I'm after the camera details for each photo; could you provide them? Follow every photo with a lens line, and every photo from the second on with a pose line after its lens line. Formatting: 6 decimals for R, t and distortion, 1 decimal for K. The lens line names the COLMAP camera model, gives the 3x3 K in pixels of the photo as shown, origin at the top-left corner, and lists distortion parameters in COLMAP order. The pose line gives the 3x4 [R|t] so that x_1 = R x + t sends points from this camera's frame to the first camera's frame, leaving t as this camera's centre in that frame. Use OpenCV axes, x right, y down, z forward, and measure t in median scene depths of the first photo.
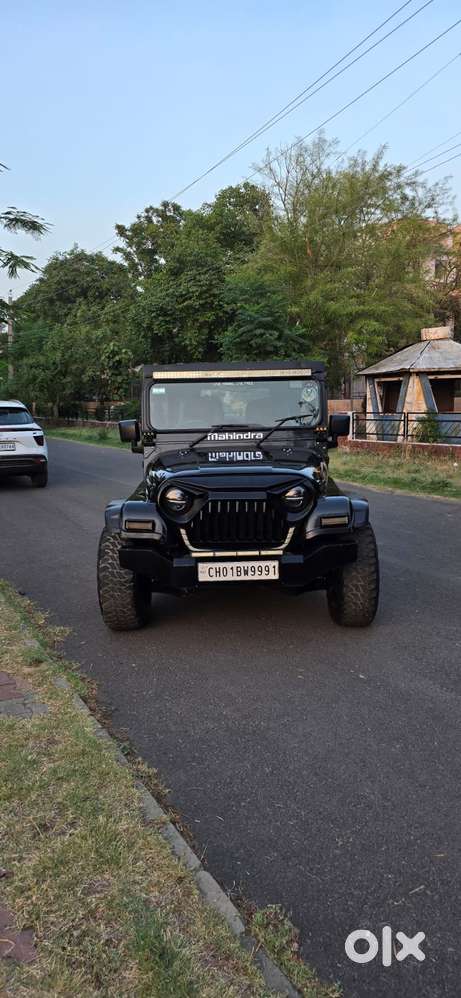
lens RADIAL K [[693.4, 0, 230.8], [0, 693.4, 501.0], [0, 0, 1]] dist [0.023940, -0.004808]
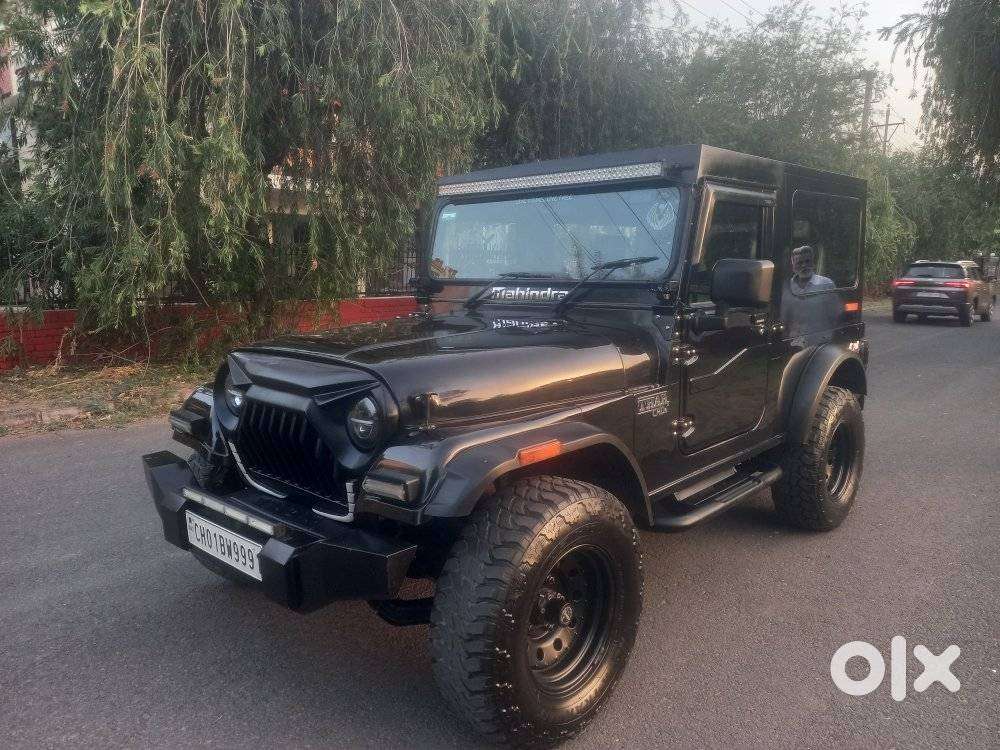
lens RADIAL K [[730.8, 0, 499.3], [0, 730.8, 374.5], [0, 0, 1]] dist [0.011537, -0.005066]
pose [[0.746002, 0.119317, -0.655167, 0.381747], [-0.113770, 0.992189, 0.051151, -0.056680], [0.656153, 0.036380, 0.753750, 0.545516]]
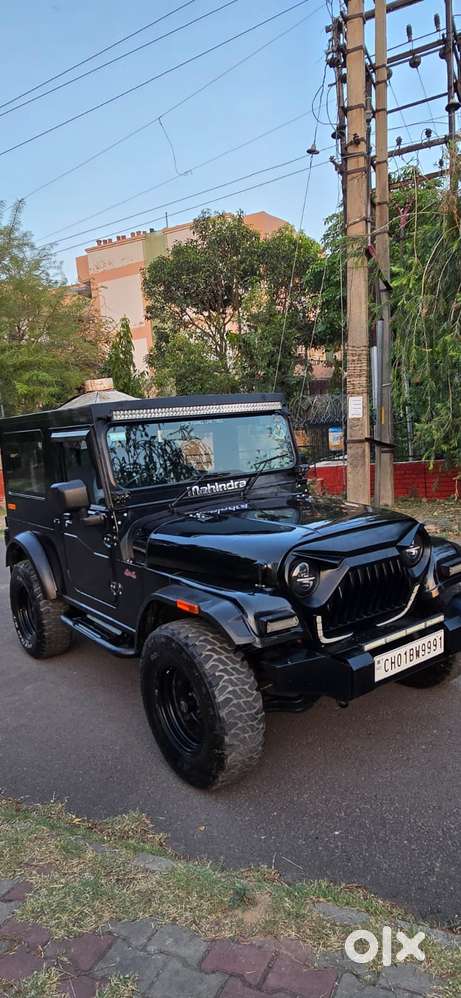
lens RADIAL K [[646.8, 0, 236.0], [0, 646.8, 504.9], [0, 0, 1]] dist [-0.007563, -0.000152]
pose [[0.812567, -0.114261, 0.571558, -0.400671], [0.149937, 0.988573, -0.015534, -0.059403], [-0.563252, 0.098321, 0.820414, 0.387129]]
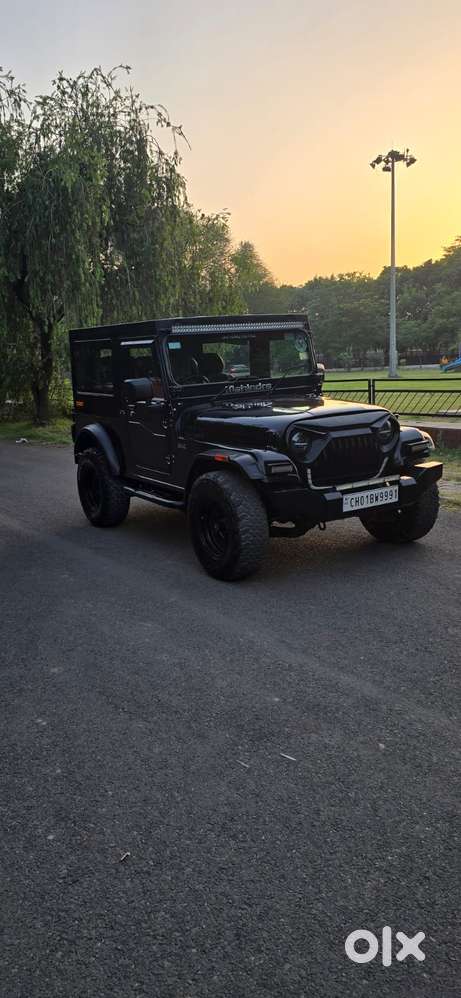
lens RADIAL K [[789.0, 0, 220.0], [0, 789.0, 499.5], [0, 0, 1]] dist [0.043958, 0.014061]
pose [[0.863014, -0.123089, 0.489954, -0.624263], [0.114517, 0.992281, 0.047573, 0.010698], [-0.492028, 0.015052, 0.870449, 0.007081]]
